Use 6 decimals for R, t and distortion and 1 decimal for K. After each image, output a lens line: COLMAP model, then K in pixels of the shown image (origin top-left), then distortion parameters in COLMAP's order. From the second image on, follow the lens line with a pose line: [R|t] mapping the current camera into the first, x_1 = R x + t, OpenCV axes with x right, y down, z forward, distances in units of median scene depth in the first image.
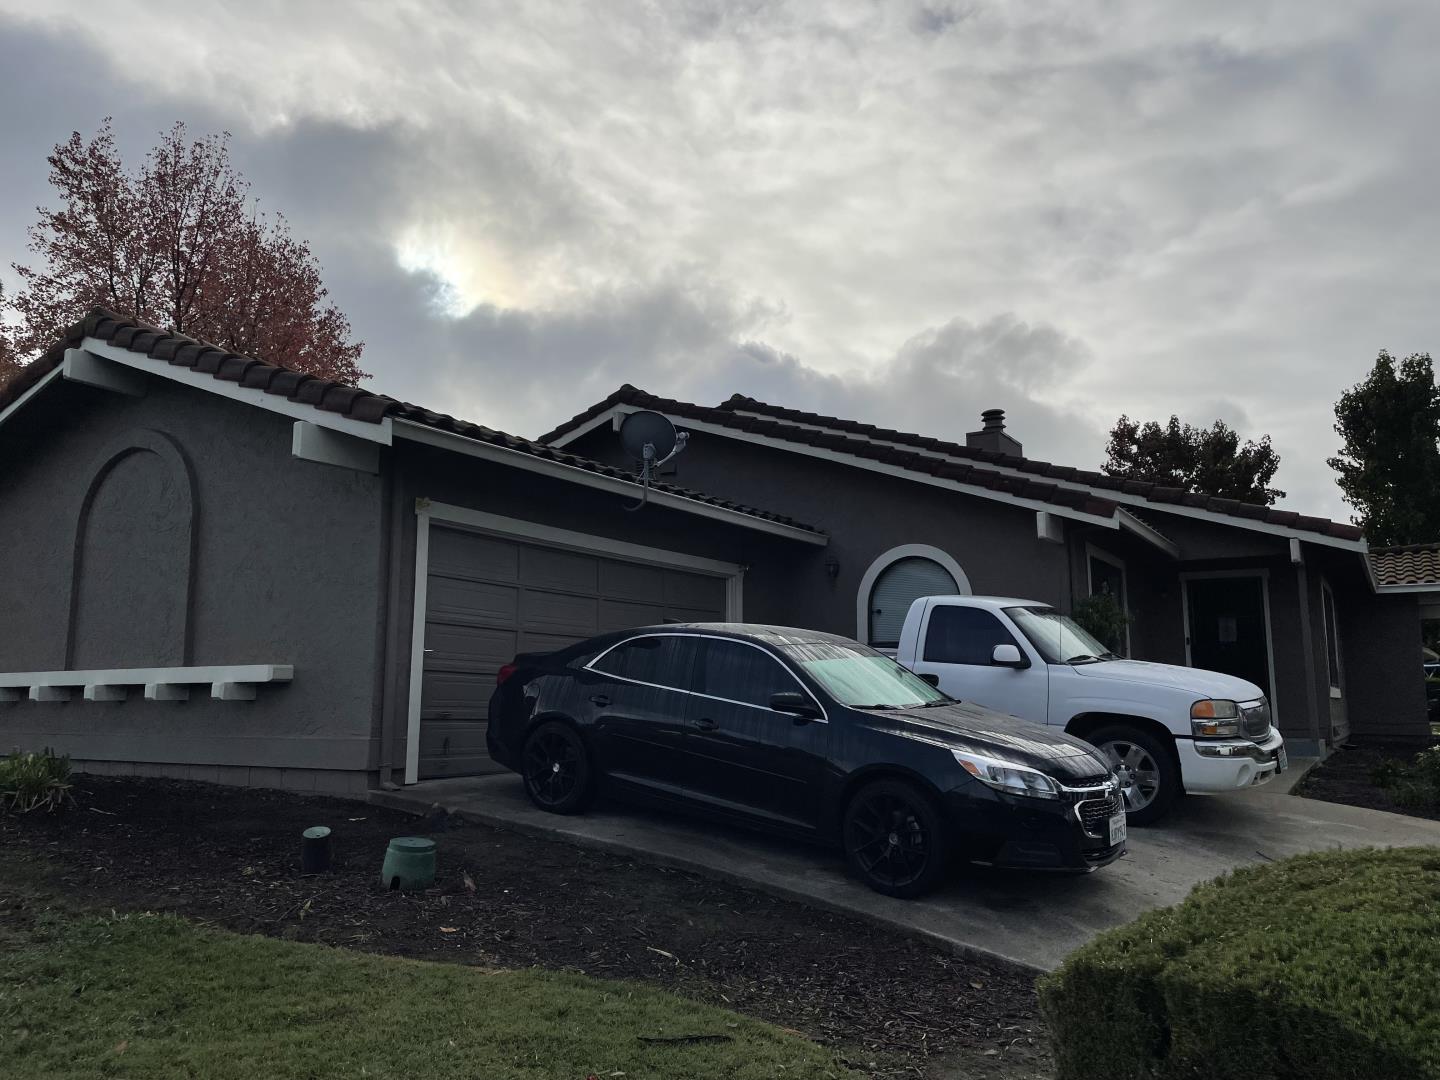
lens RADIAL K [[1107.4, 0, 717.2], [0, 1107.4, 538.7], [0, 0, 1]] dist [0.093015, -0.118566]
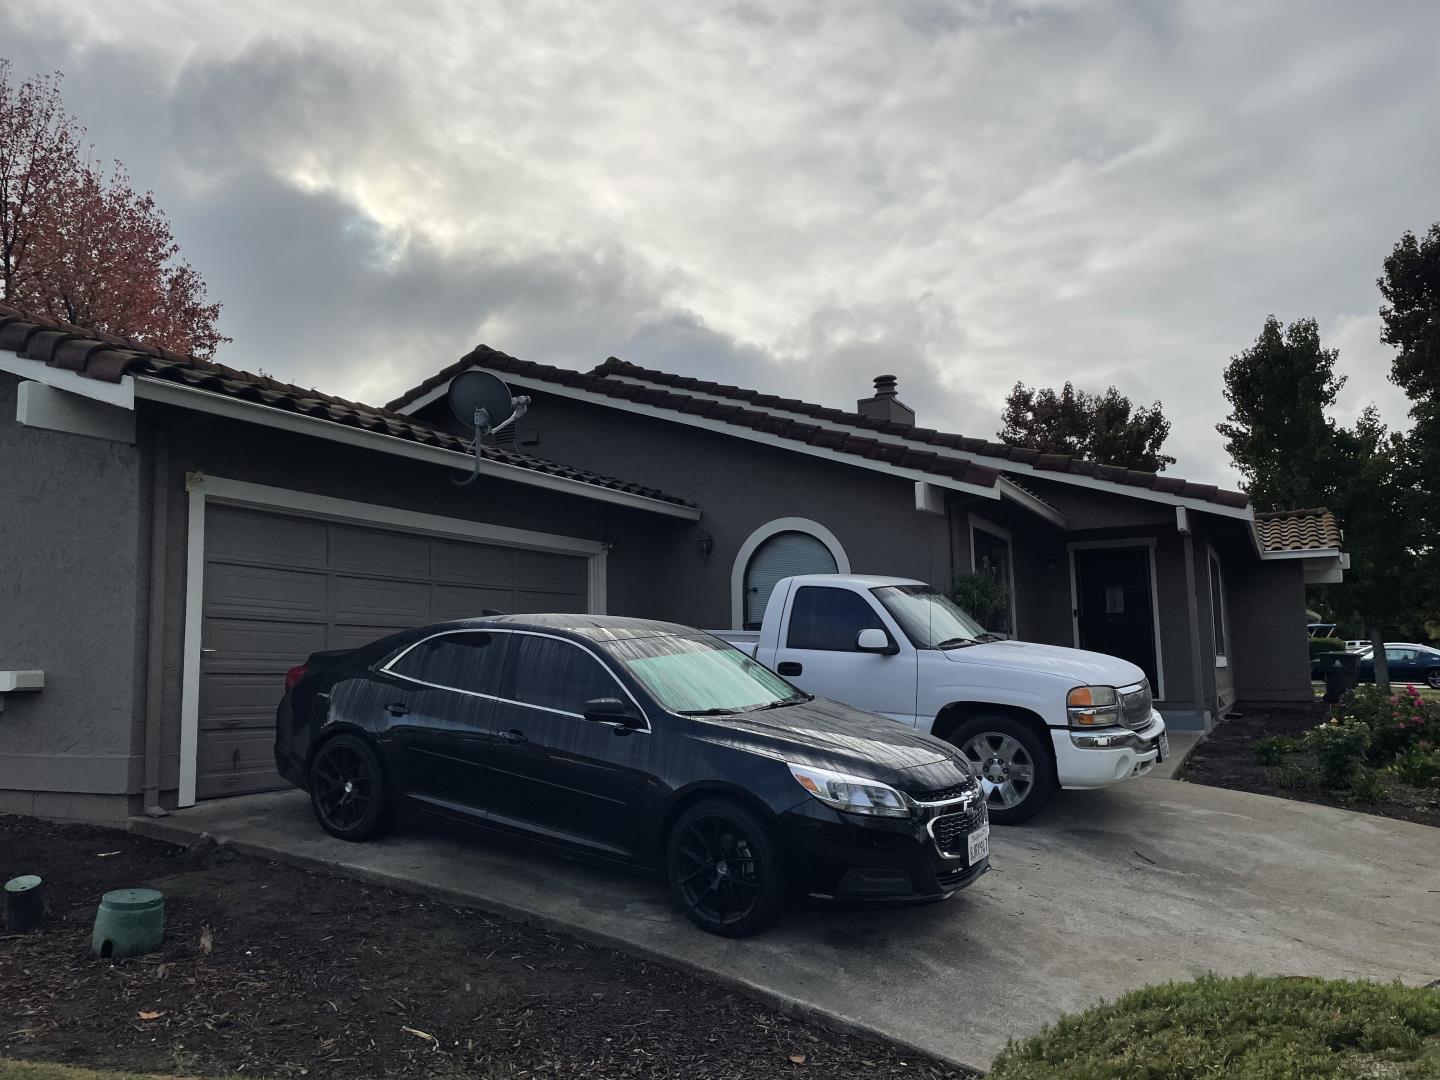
lens RADIAL K [[1083.0, 0, 727.2], [0, 1083.0, 549.2], [0, 0, 1]] dist [0.088595, -0.110656]
pose [[0.997013, -0.013743, 0.075999, 0.076640], [0.010845, 0.999203, 0.038411, -0.005586], [-0.076467, -0.037472, 0.996368, 0.132877]]
